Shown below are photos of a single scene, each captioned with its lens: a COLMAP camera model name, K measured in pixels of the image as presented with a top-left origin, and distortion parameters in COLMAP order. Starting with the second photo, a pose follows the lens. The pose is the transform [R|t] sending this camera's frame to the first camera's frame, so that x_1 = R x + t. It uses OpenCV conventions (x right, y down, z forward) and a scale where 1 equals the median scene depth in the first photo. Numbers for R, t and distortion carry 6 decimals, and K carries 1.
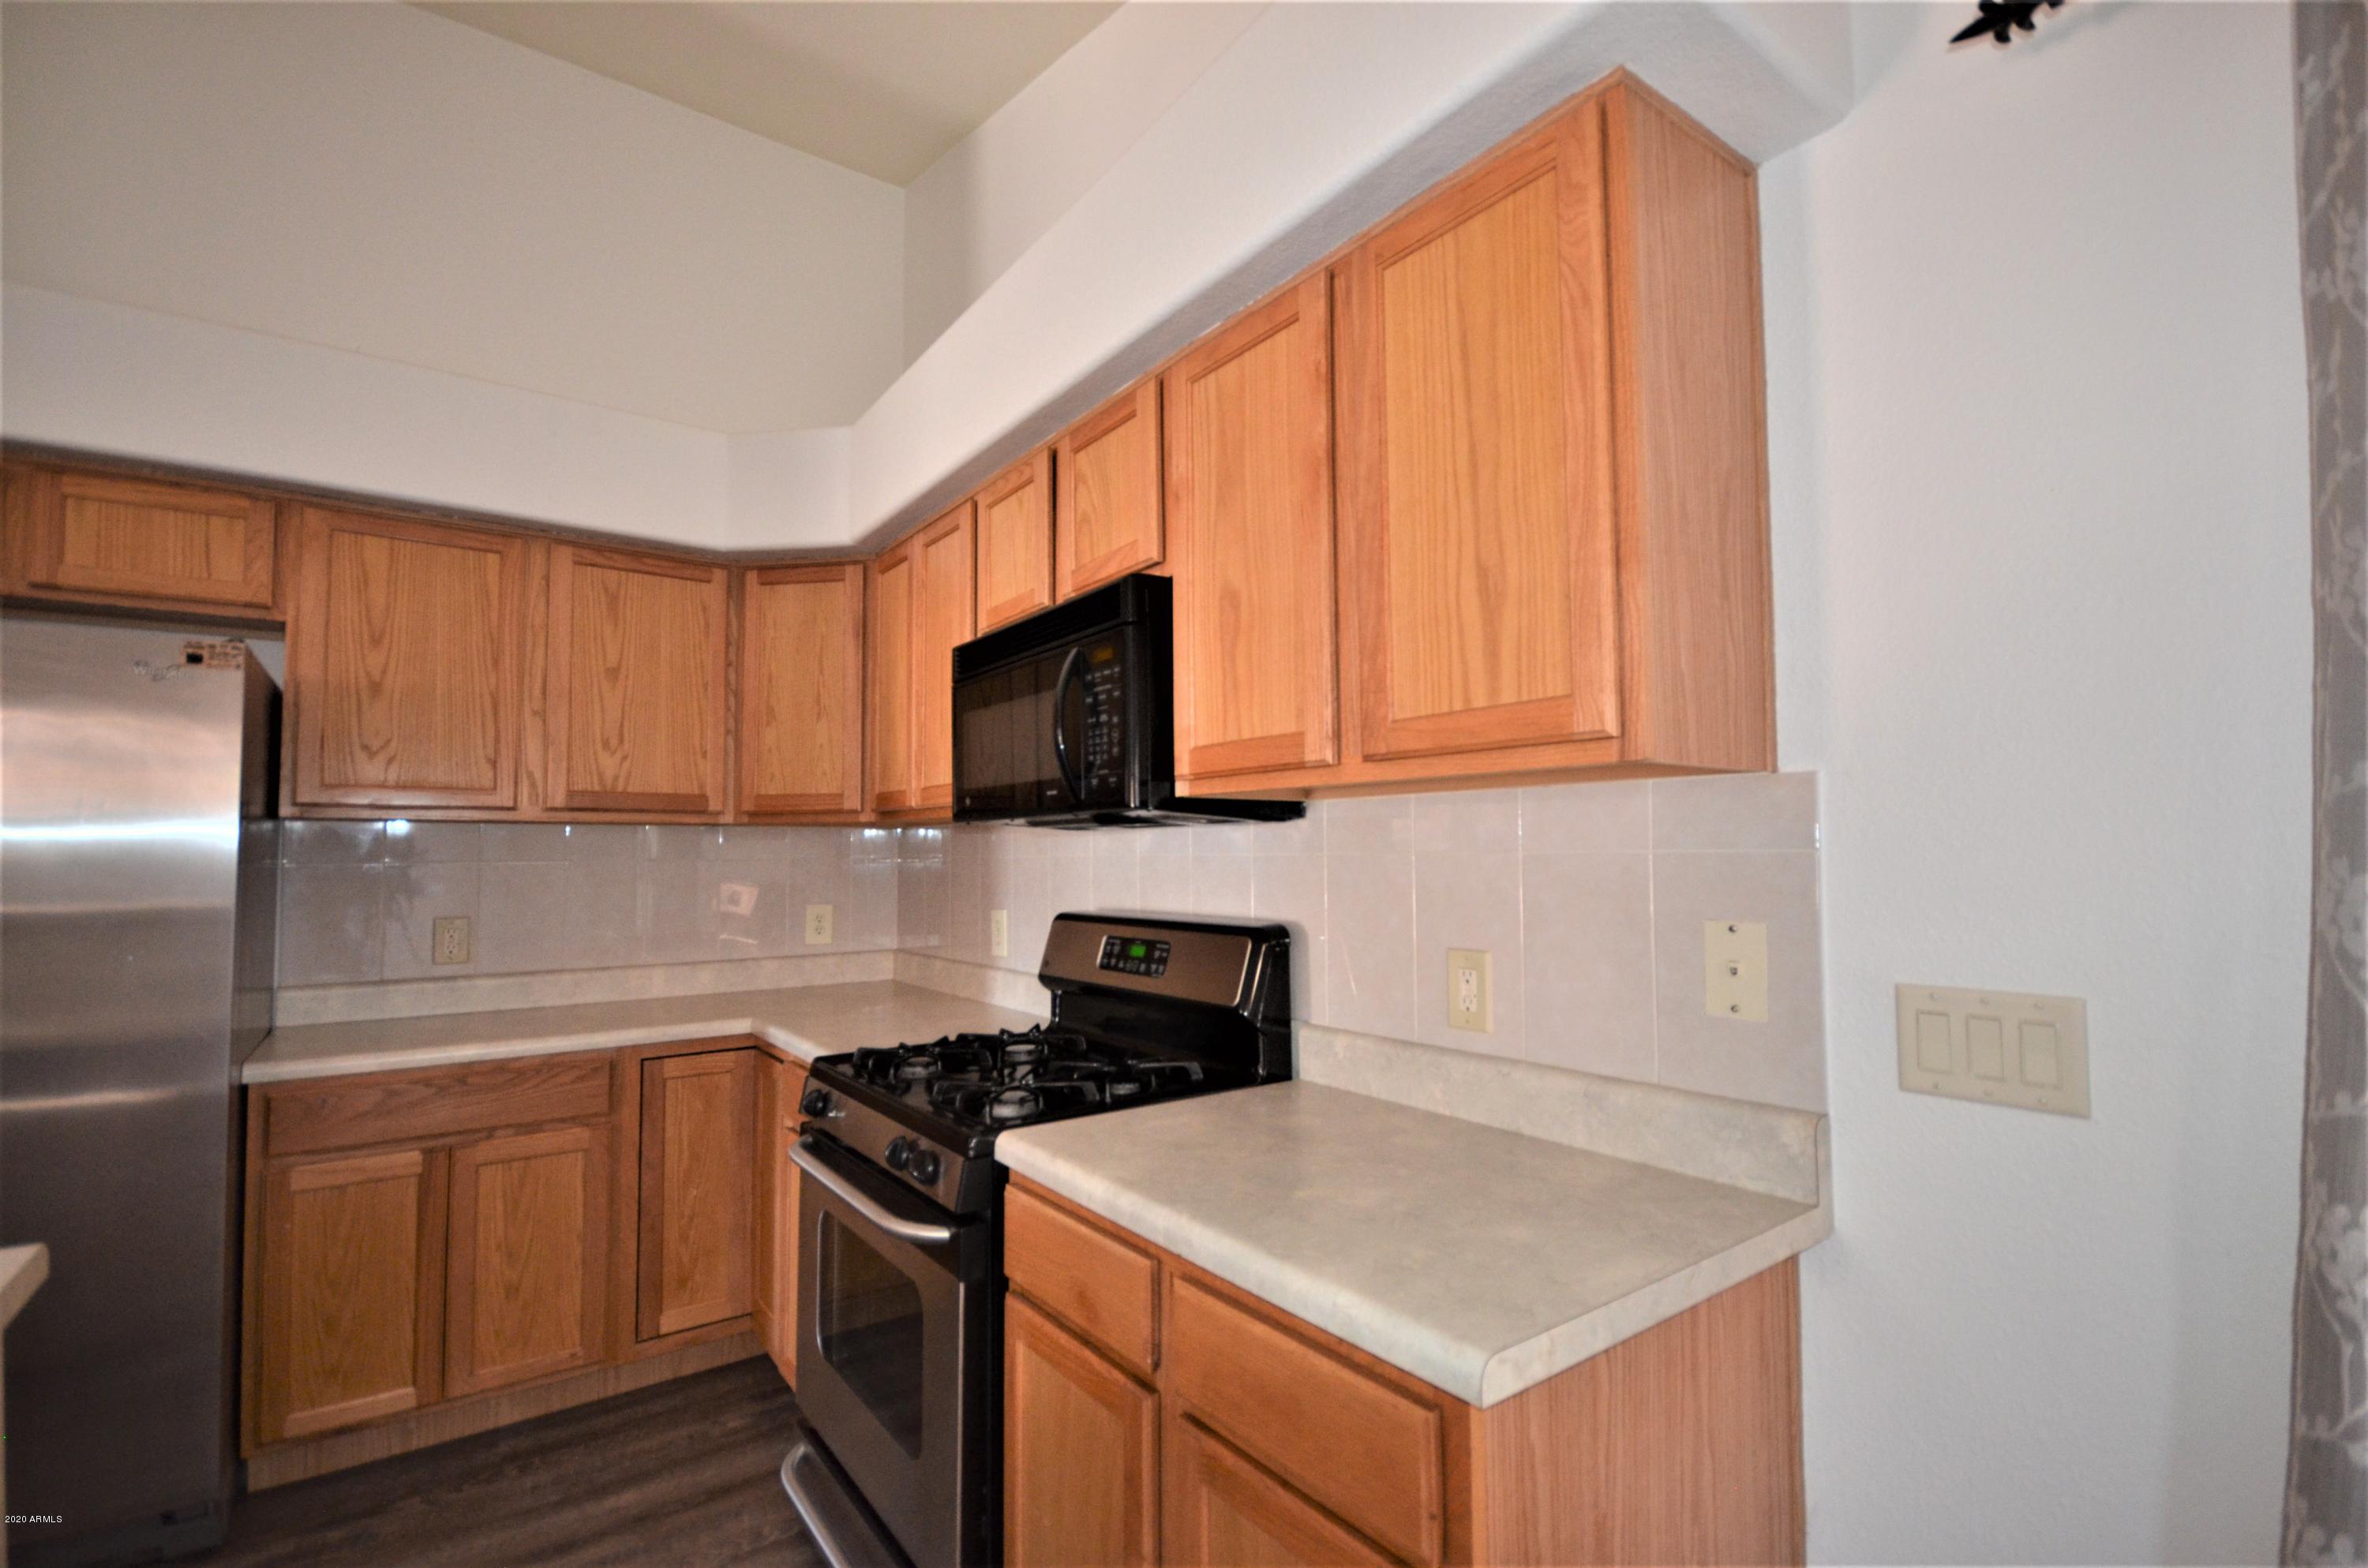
lens RADIAL K [[1047.4, 0, 1188.9], [0, 1047.4, 803.5], [0, 0, 1]] dist [0.001432, -0.008646]
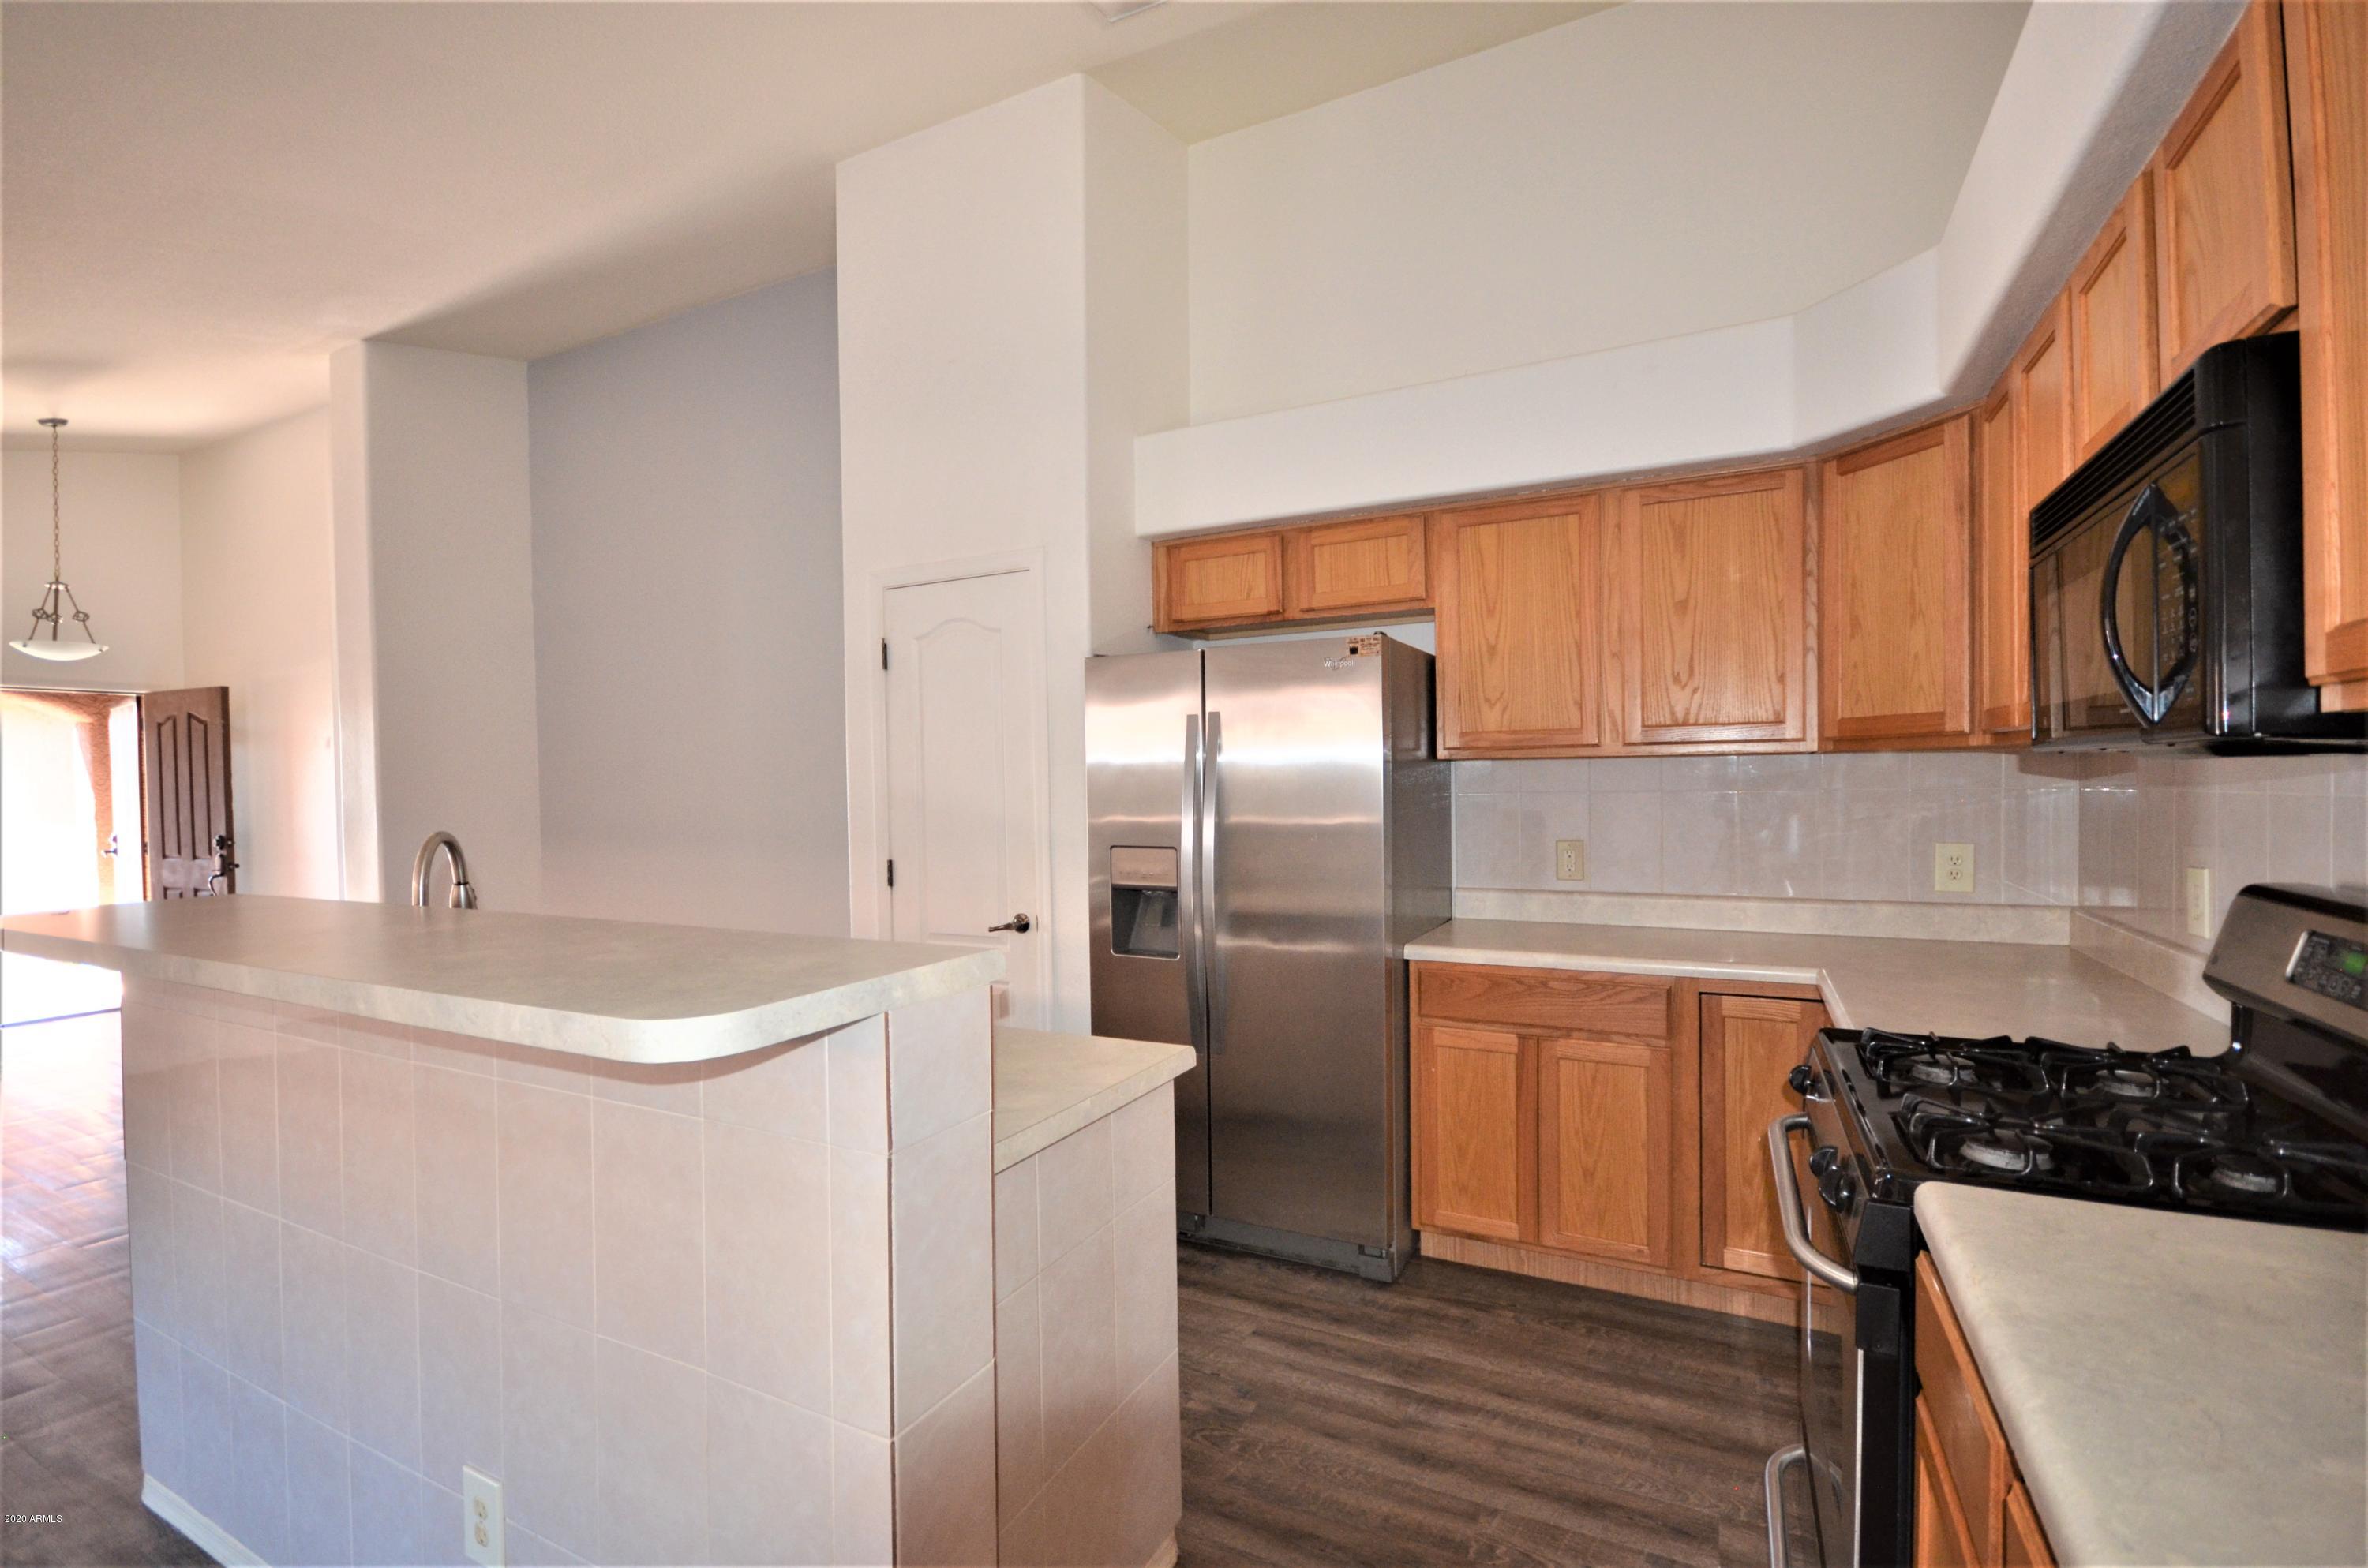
lens RADIAL K [[1047.4, 0, 1188.9], [0, 1047.4, 803.5], [0, 0, 1]] dist [0.001432, -0.008646]
pose [[0.441772, 0.020682, -0.896889, 0.166593], [0.057189, 0.997052, 0.051161, -0.016327], [0.895303, -0.073893, 0.439287, 0.141014]]
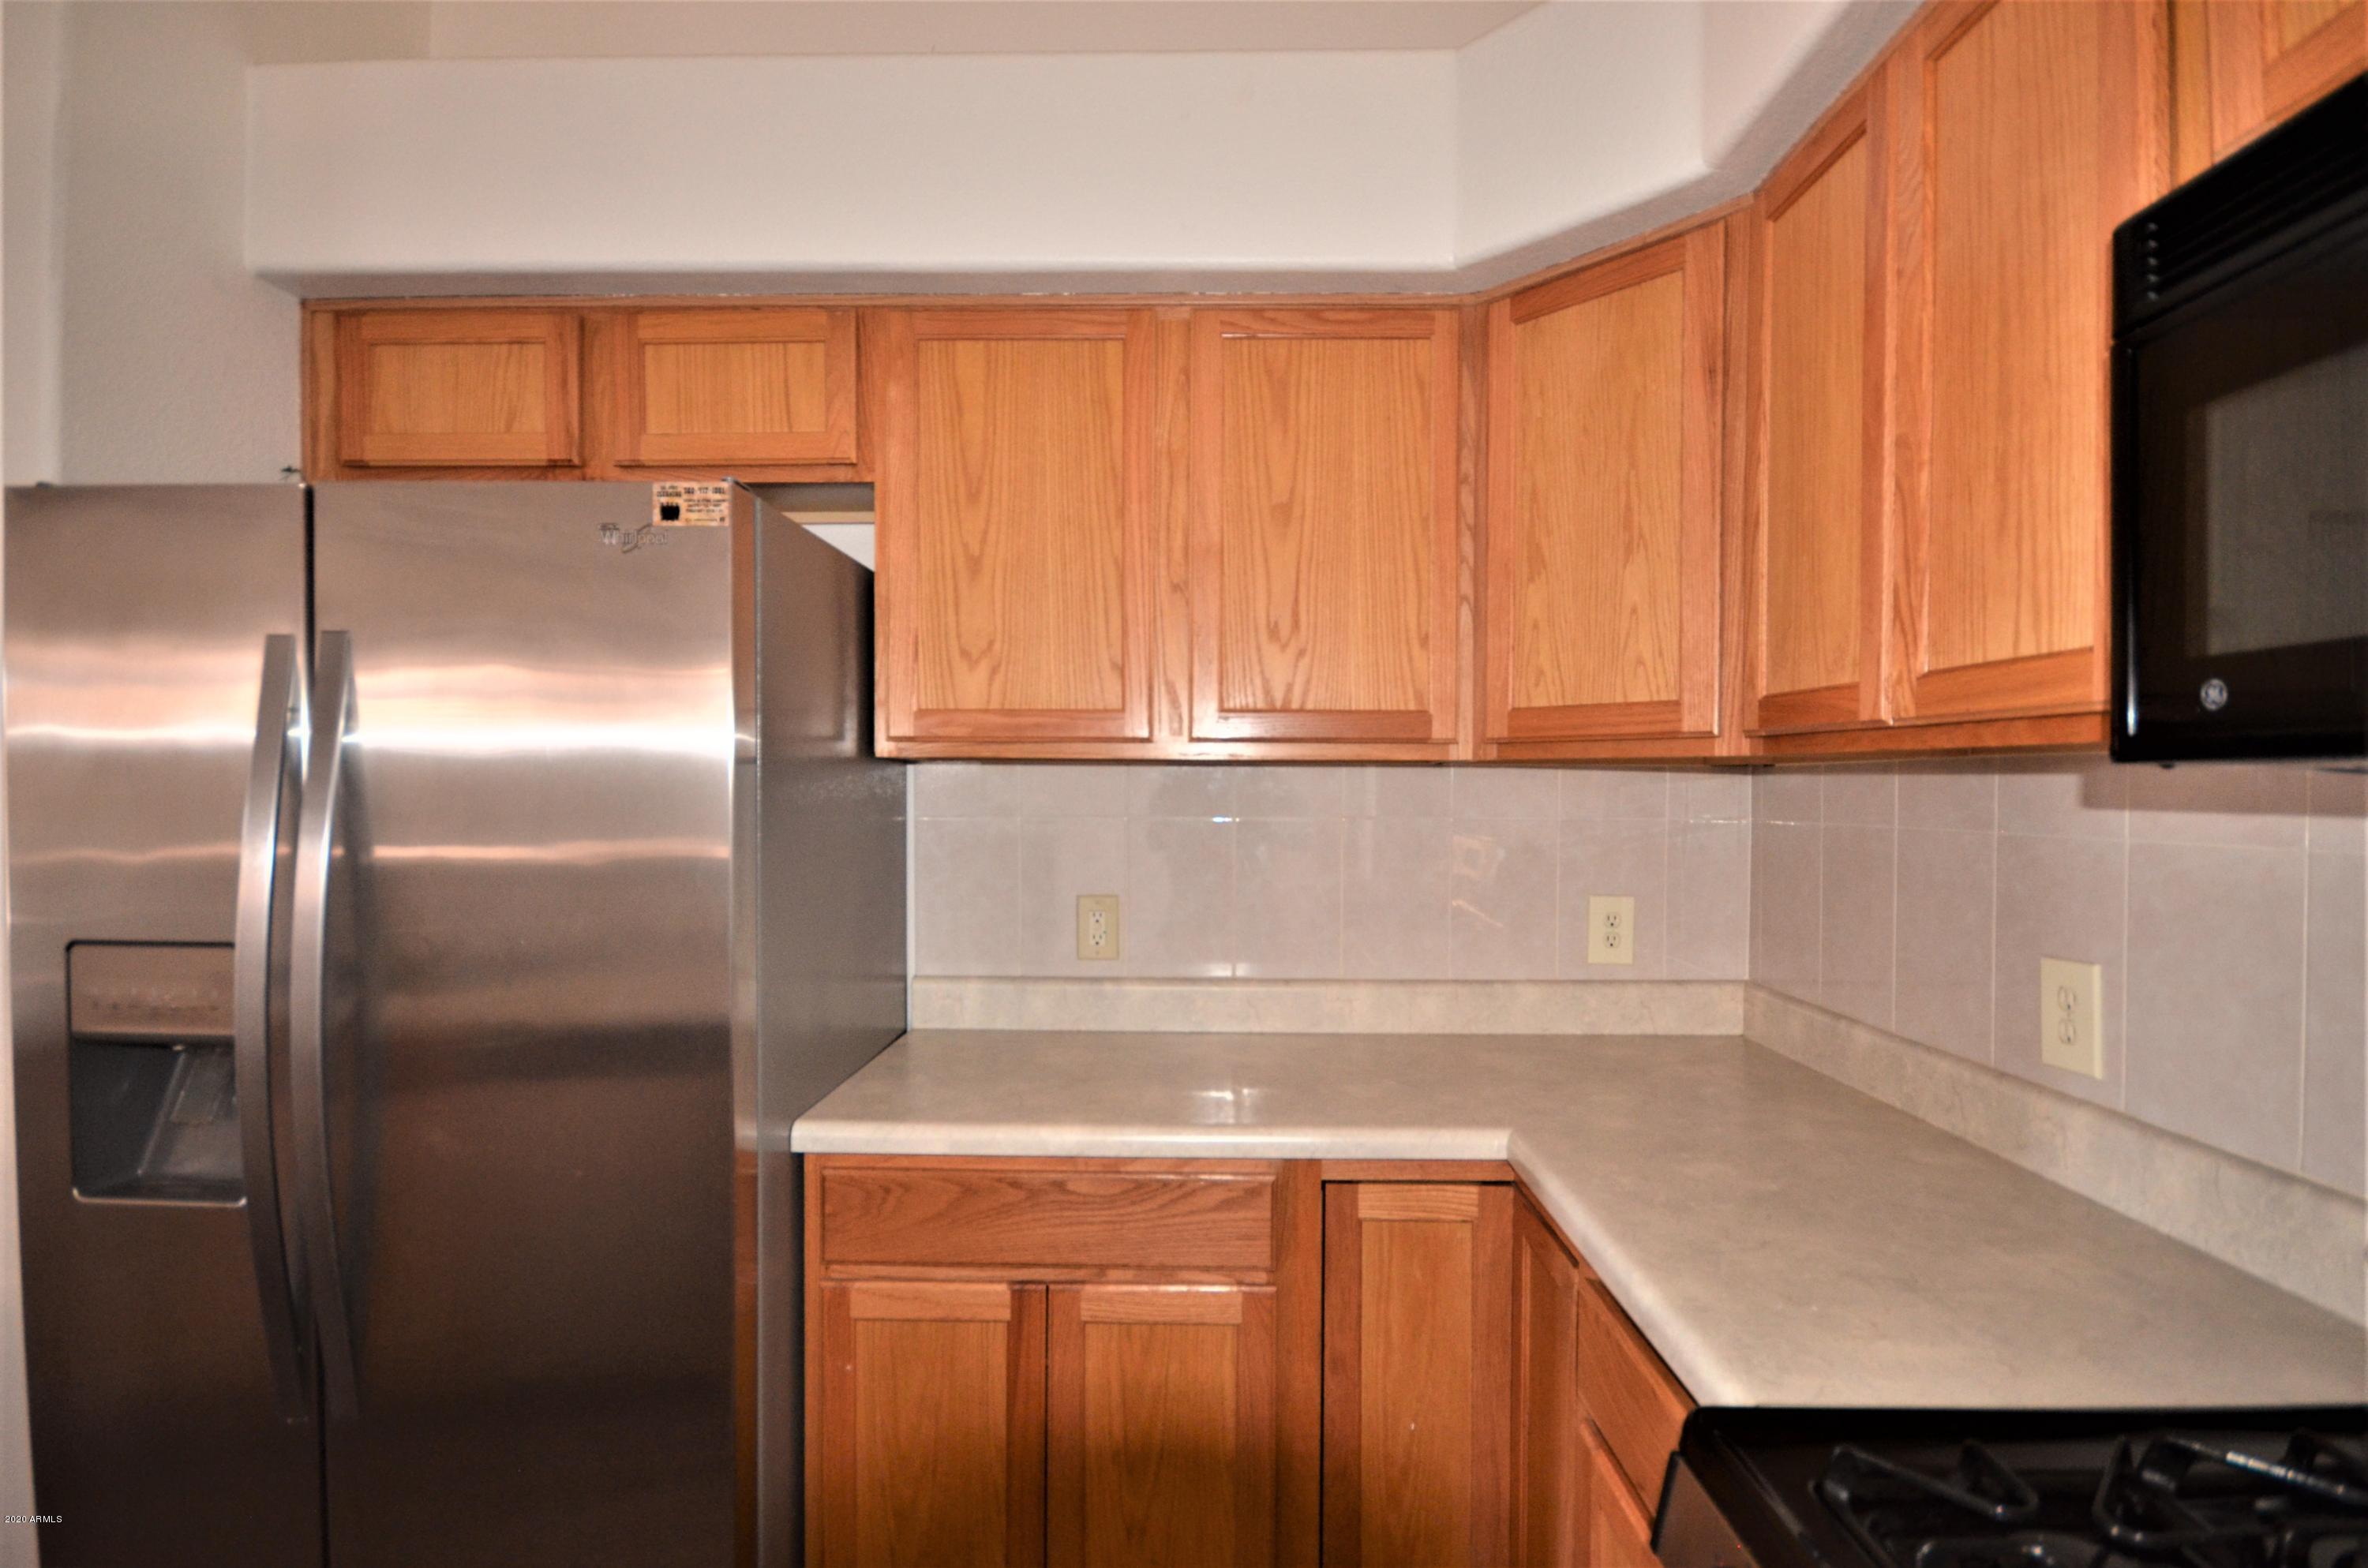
lens RADIAL K [[1084.8, 0, 1194.8], [0, 1084.8, 799.2], [0, 0, 1]] dist [-0.000731, -0.000581]
pose [[0.794419, 0.019249, -0.607064, -0.237661], [0.020858, 0.998044, 0.058941, 0.002767], [0.607011, -0.059486, 0.792464, 0.532437]]
